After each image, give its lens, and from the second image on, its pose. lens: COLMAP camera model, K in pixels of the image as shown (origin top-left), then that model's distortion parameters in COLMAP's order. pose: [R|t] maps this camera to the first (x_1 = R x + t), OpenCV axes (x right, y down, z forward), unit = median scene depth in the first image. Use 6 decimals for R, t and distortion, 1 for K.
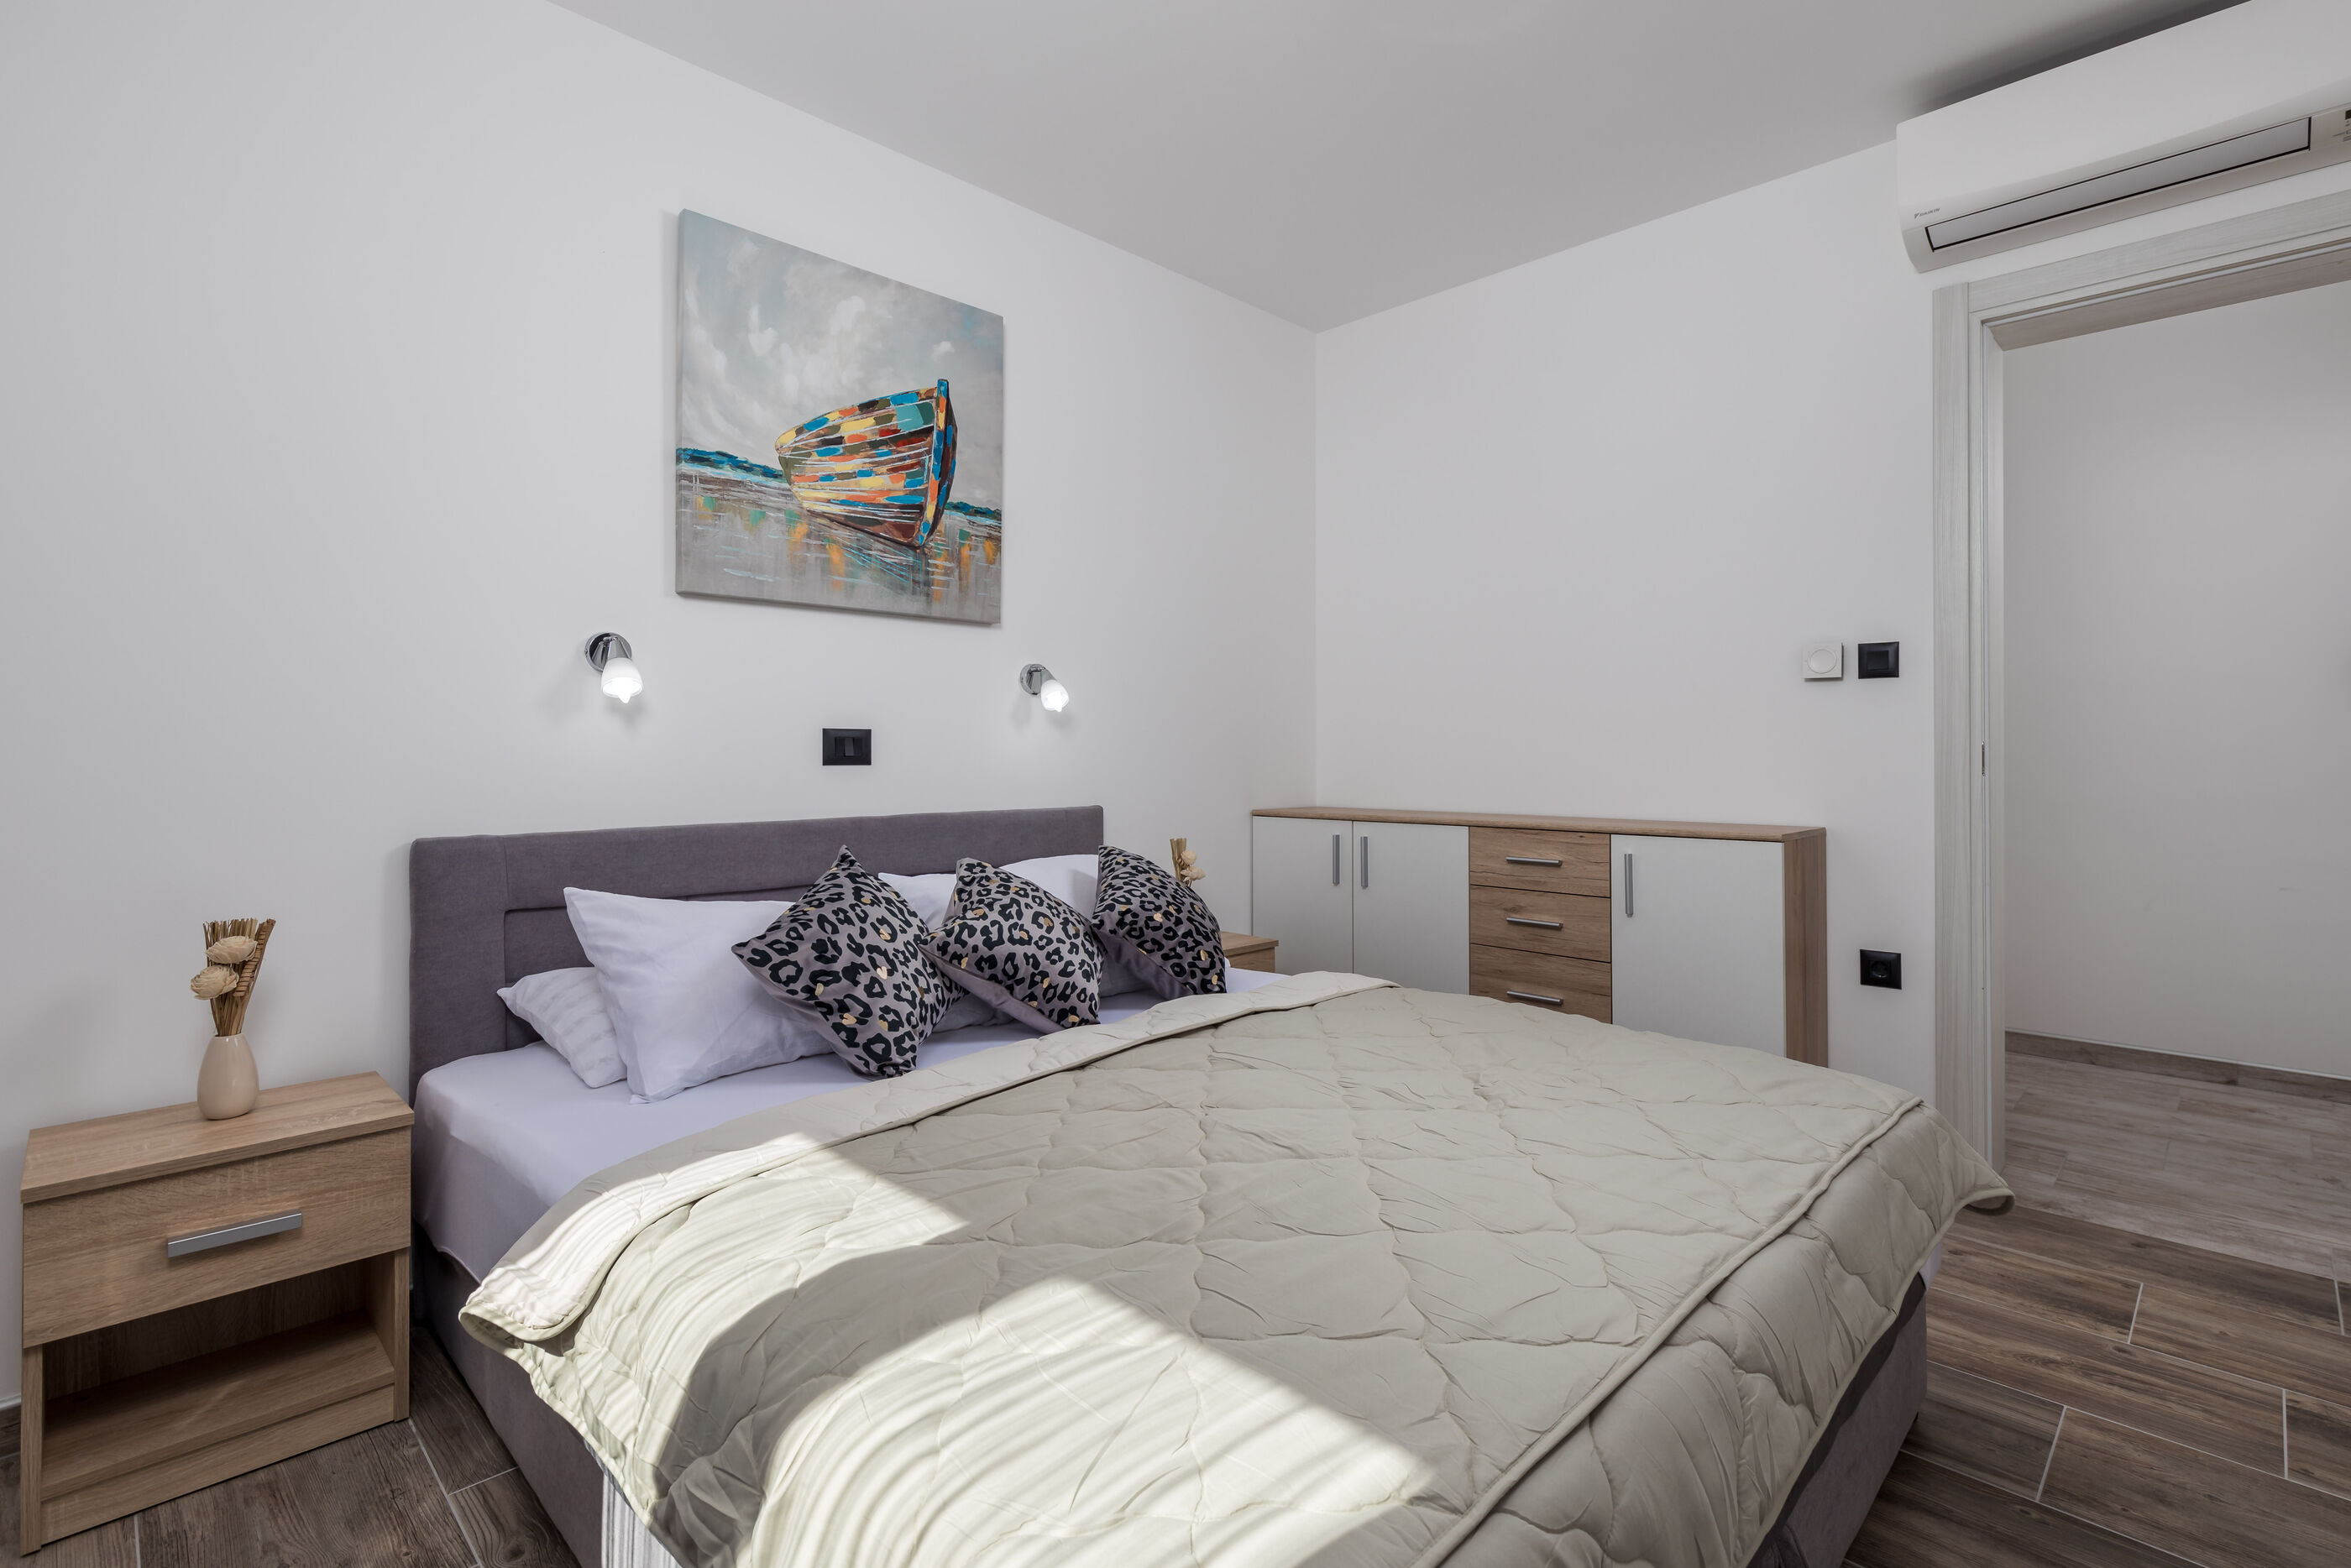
lens RADIAL K [[1125.3, 0, 1184.7], [0, 1125.3, 765.1], [0, 0, 1]] dist [0.001321, 0.000016]
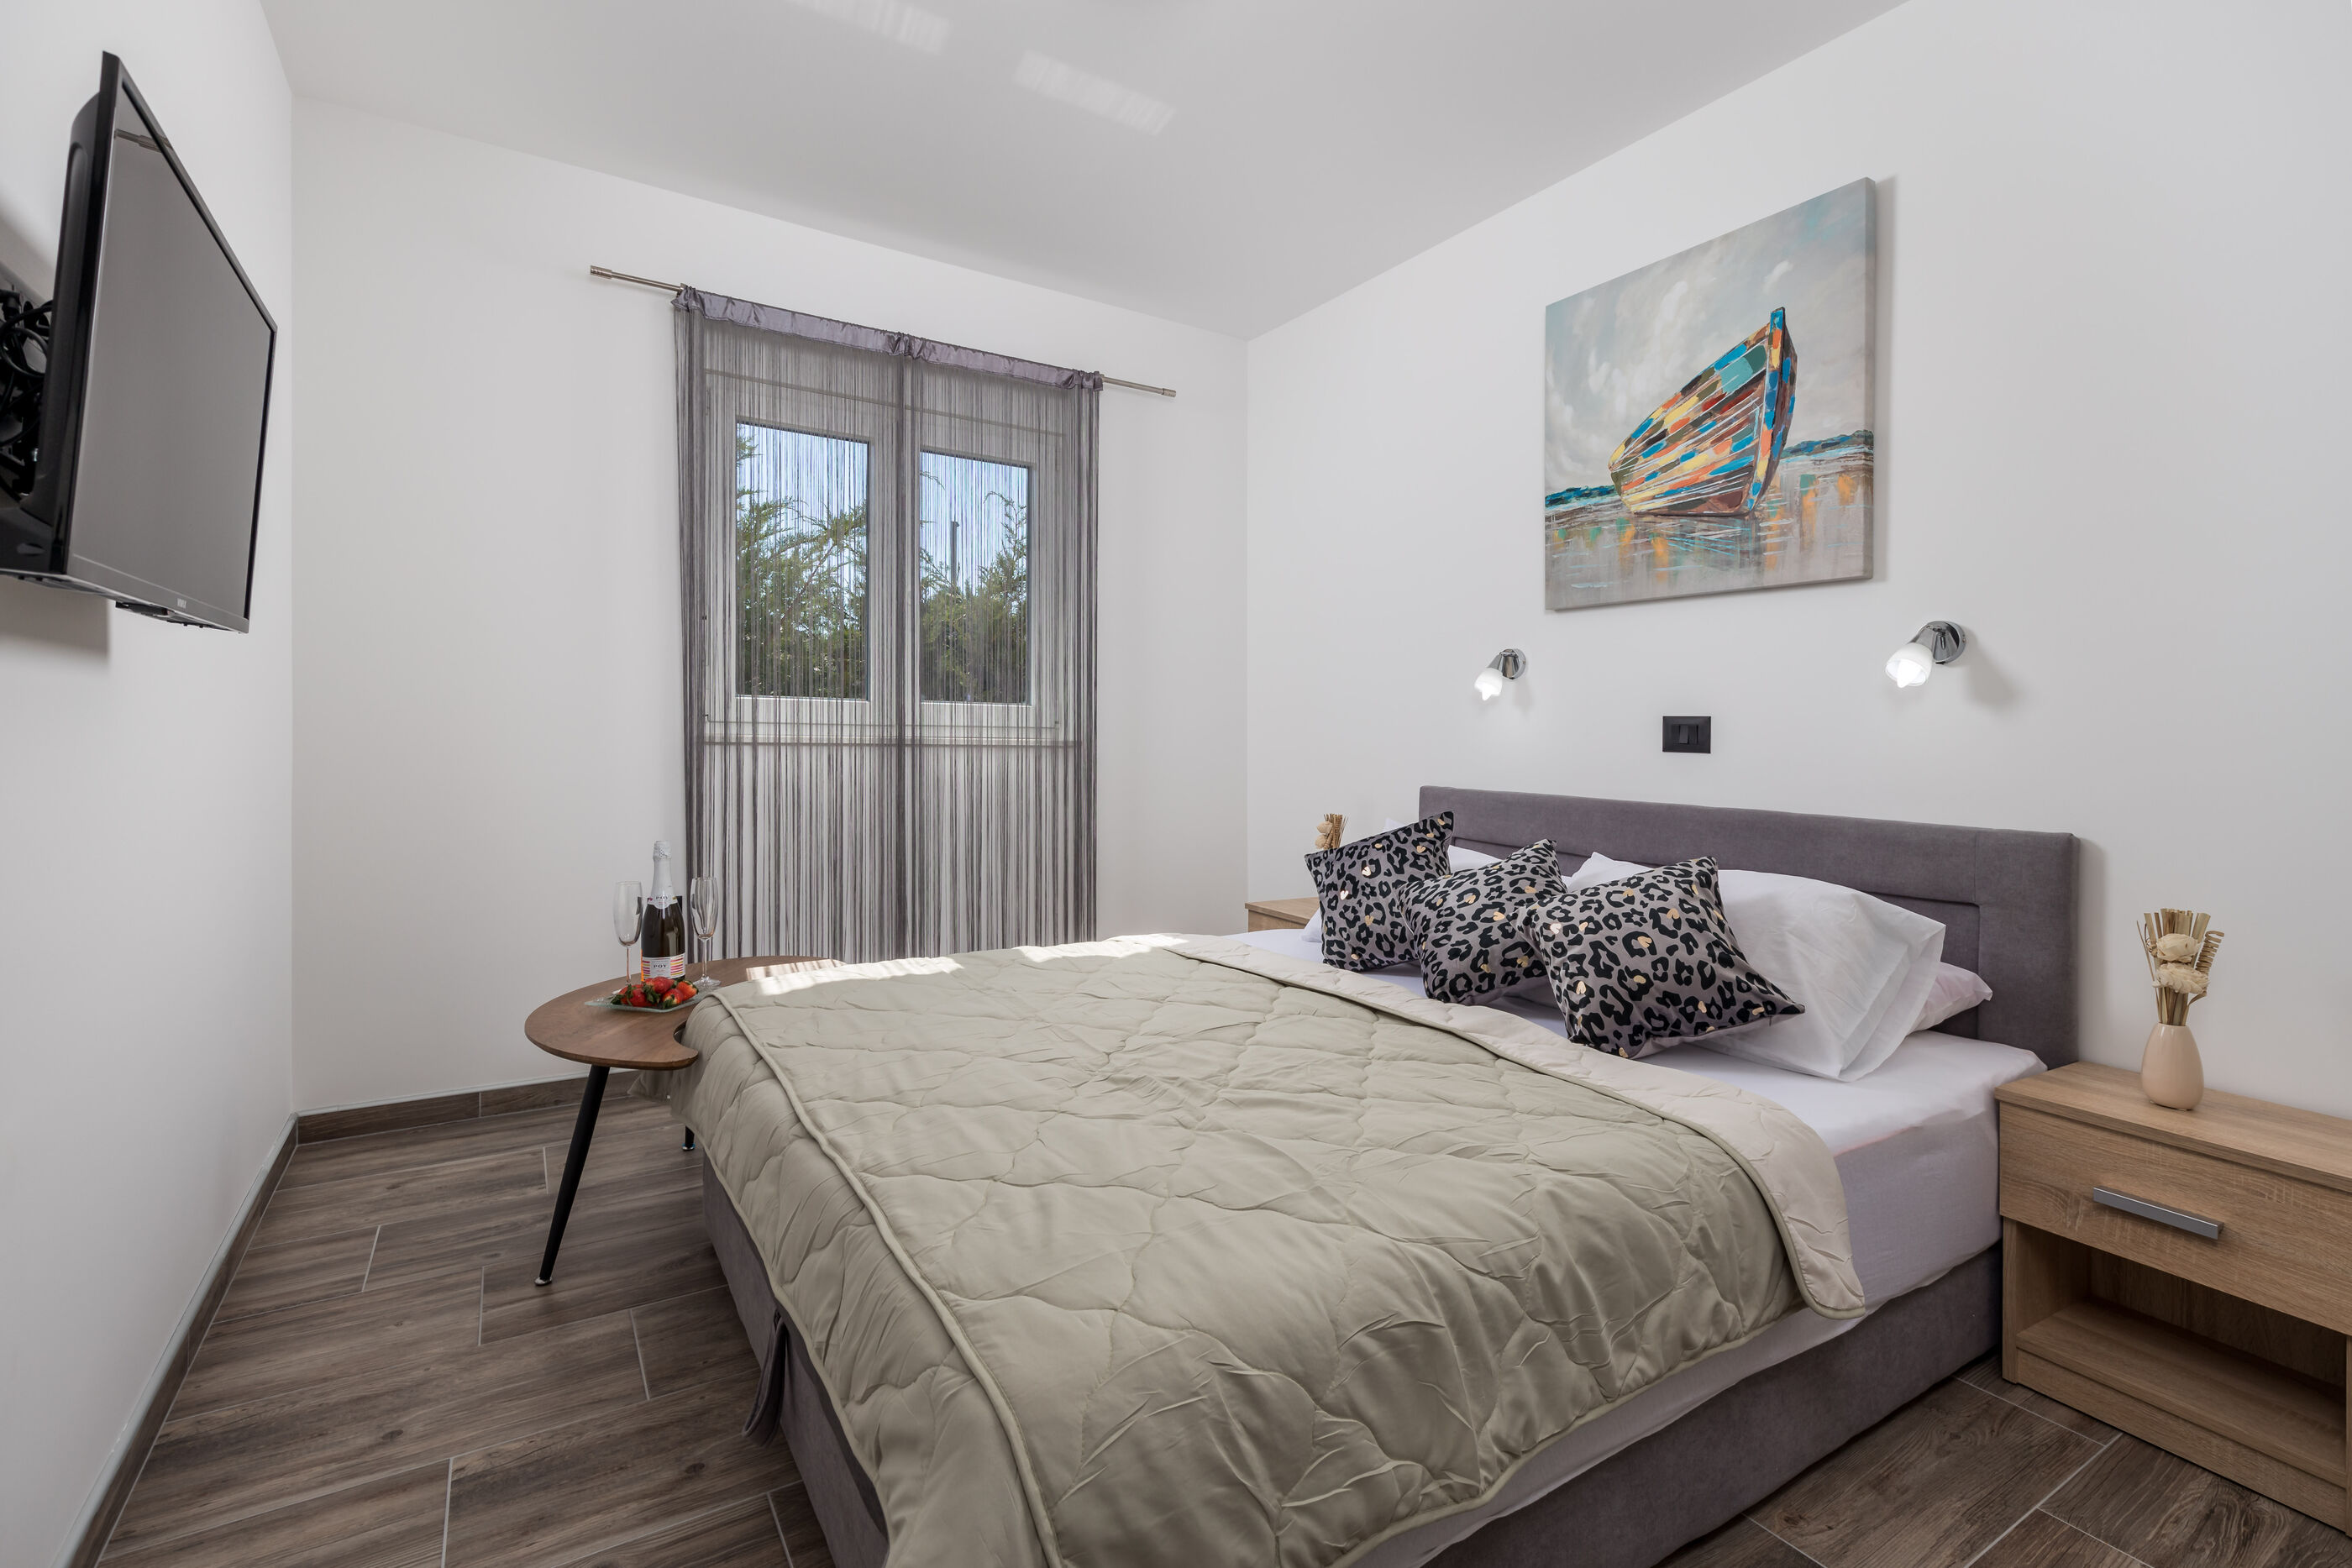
lens RADIAL K [[1072.4, 0, 1180.5], [0, 1072.4, 775.0], [0, 0, 1]] dist [0.020117, 0.000017]
pose [[-0.243717, 0.039037, -0.969060, 0.760400], [-0.030172, 0.998401, 0.047807, -0.012443], [0.969377, 0.040890, -0.242150, 0.819564]]
